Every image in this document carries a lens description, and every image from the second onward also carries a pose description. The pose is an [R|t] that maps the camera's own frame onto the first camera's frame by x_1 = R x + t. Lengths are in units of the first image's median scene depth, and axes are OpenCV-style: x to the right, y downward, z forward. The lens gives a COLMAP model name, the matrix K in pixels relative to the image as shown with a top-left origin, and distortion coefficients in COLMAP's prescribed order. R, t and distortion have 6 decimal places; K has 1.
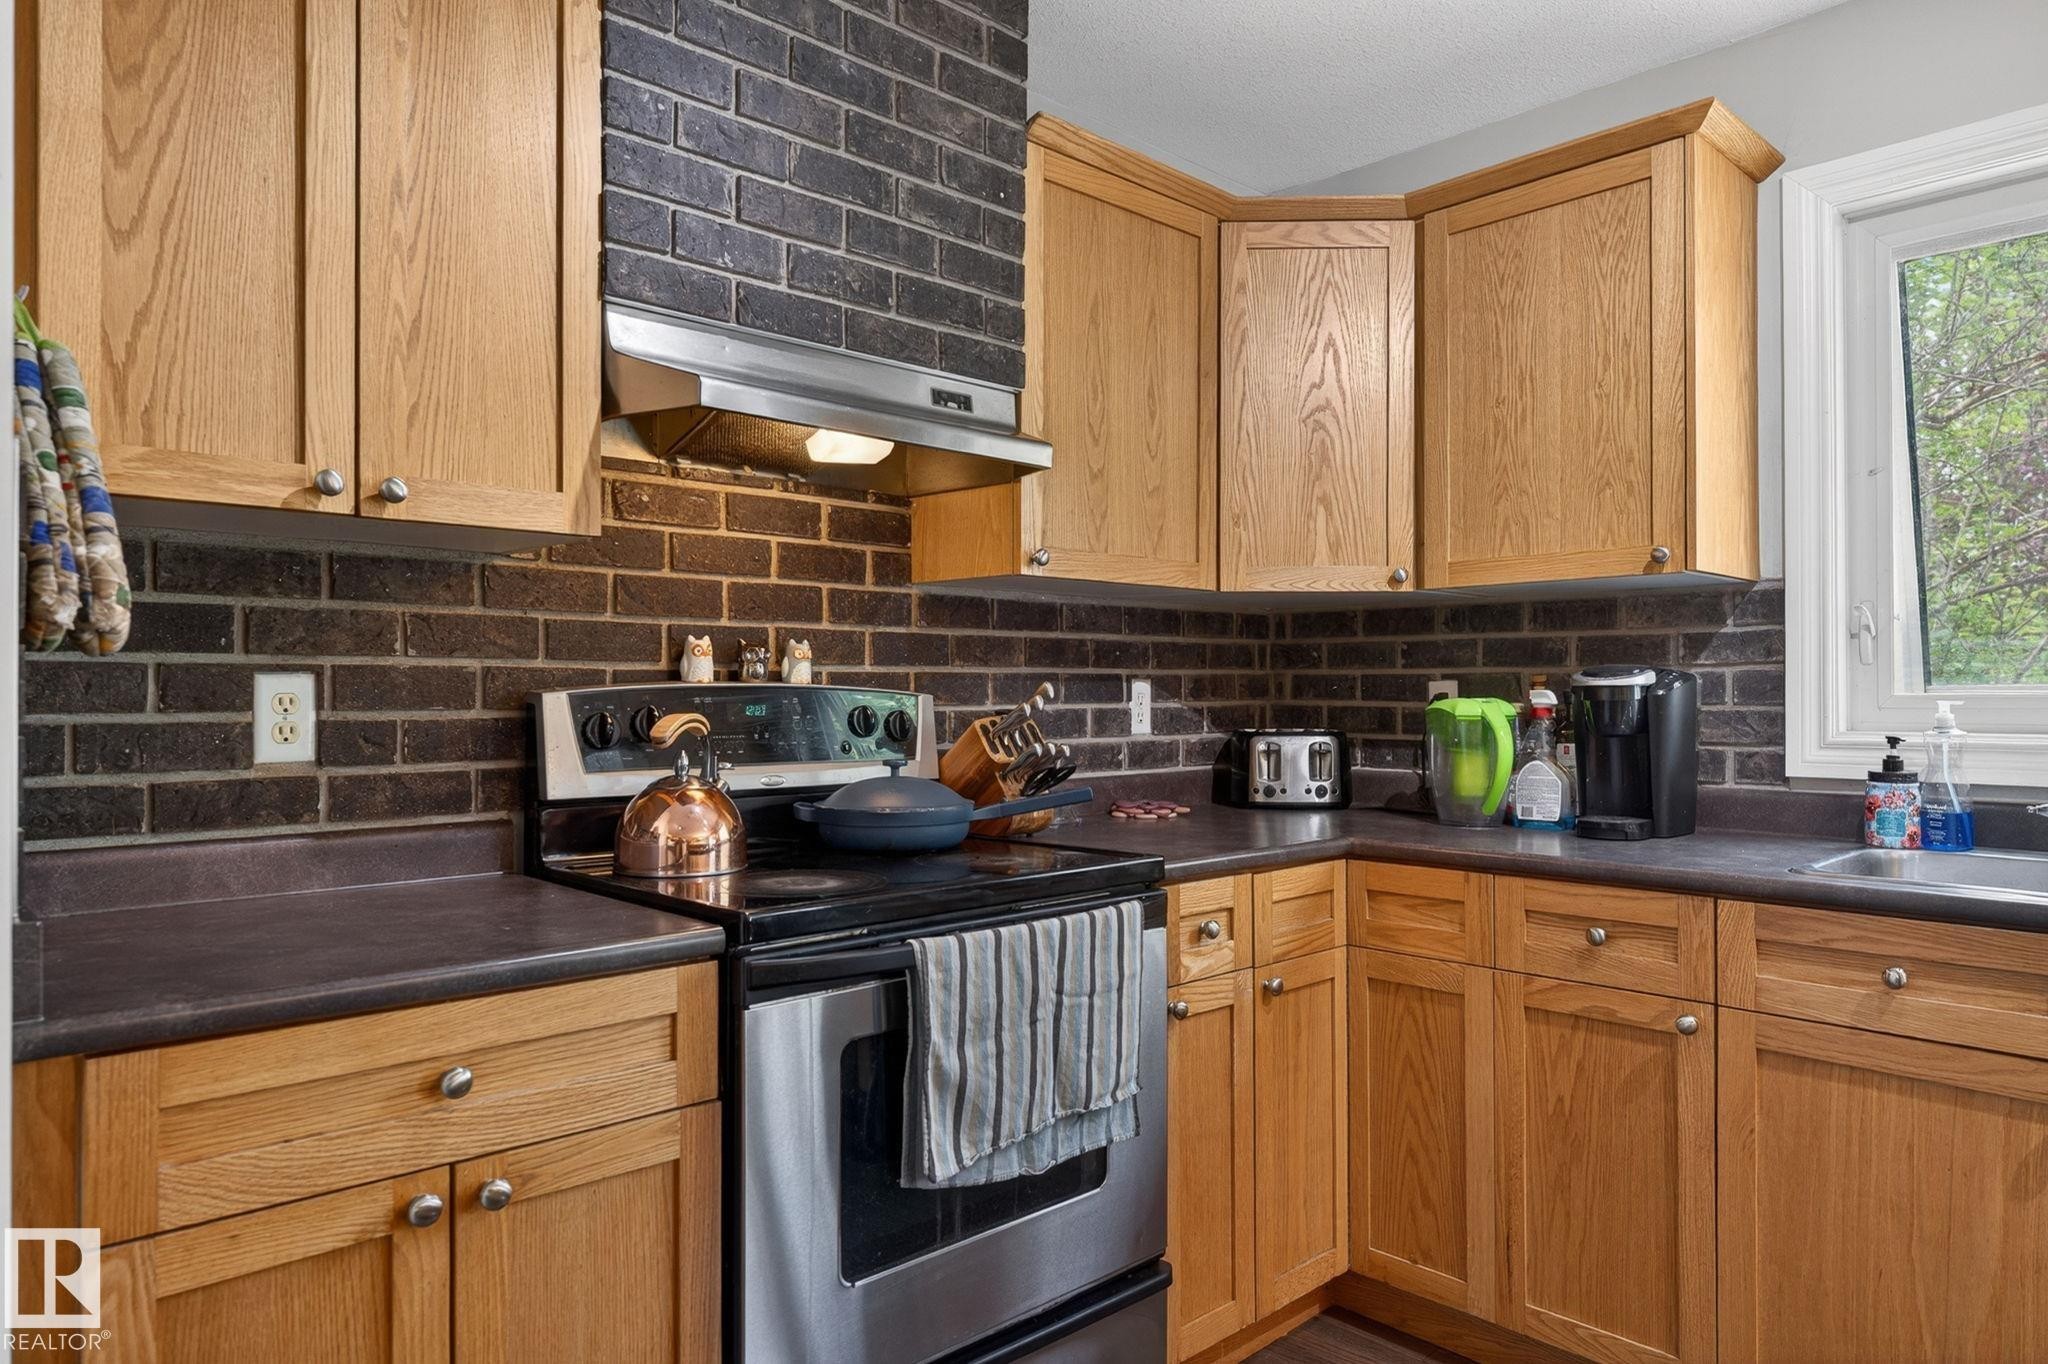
lens RADIAL K [[1314.9, 0, 1024.0], [0, 1314.9, 682.0], [0, 0, 1]] dist [0.072367, -0.071433]
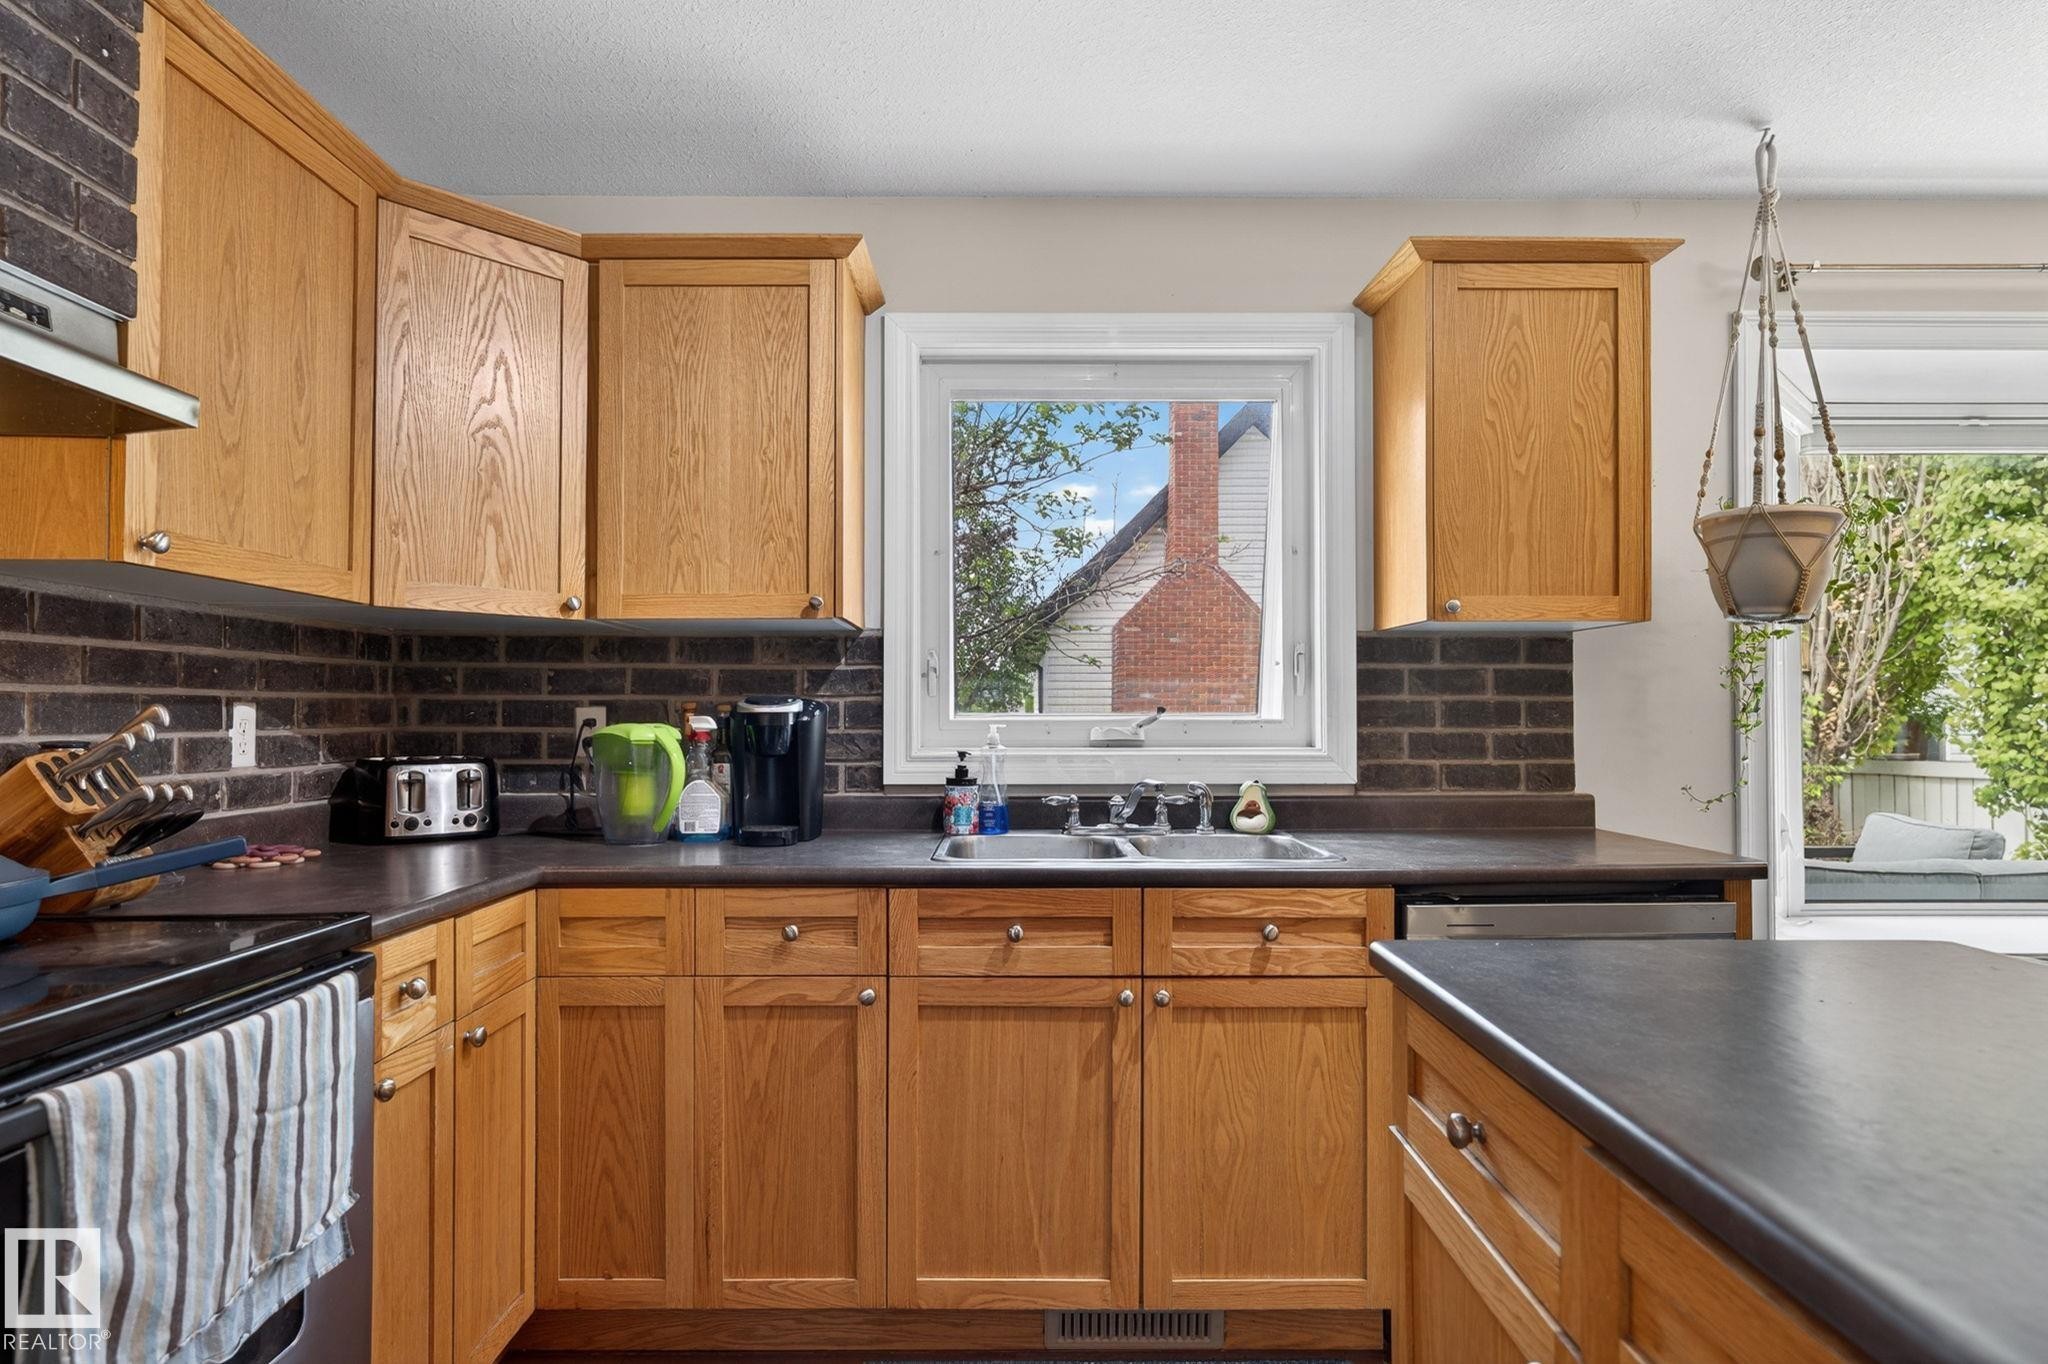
lens RADIAL K [[1107.8, 0, 1023.1], [0, 1107.8, 699.4], [0, 0, 1]] dist [0.001599, 0.007736]
pose [[0.682185, 0.012925, 0.731066, -0.113905], [-0.006991, 0.999913, -0.011155, 0.000501], [-0.731147, 0.002499, 0.682216, 0.183468]]
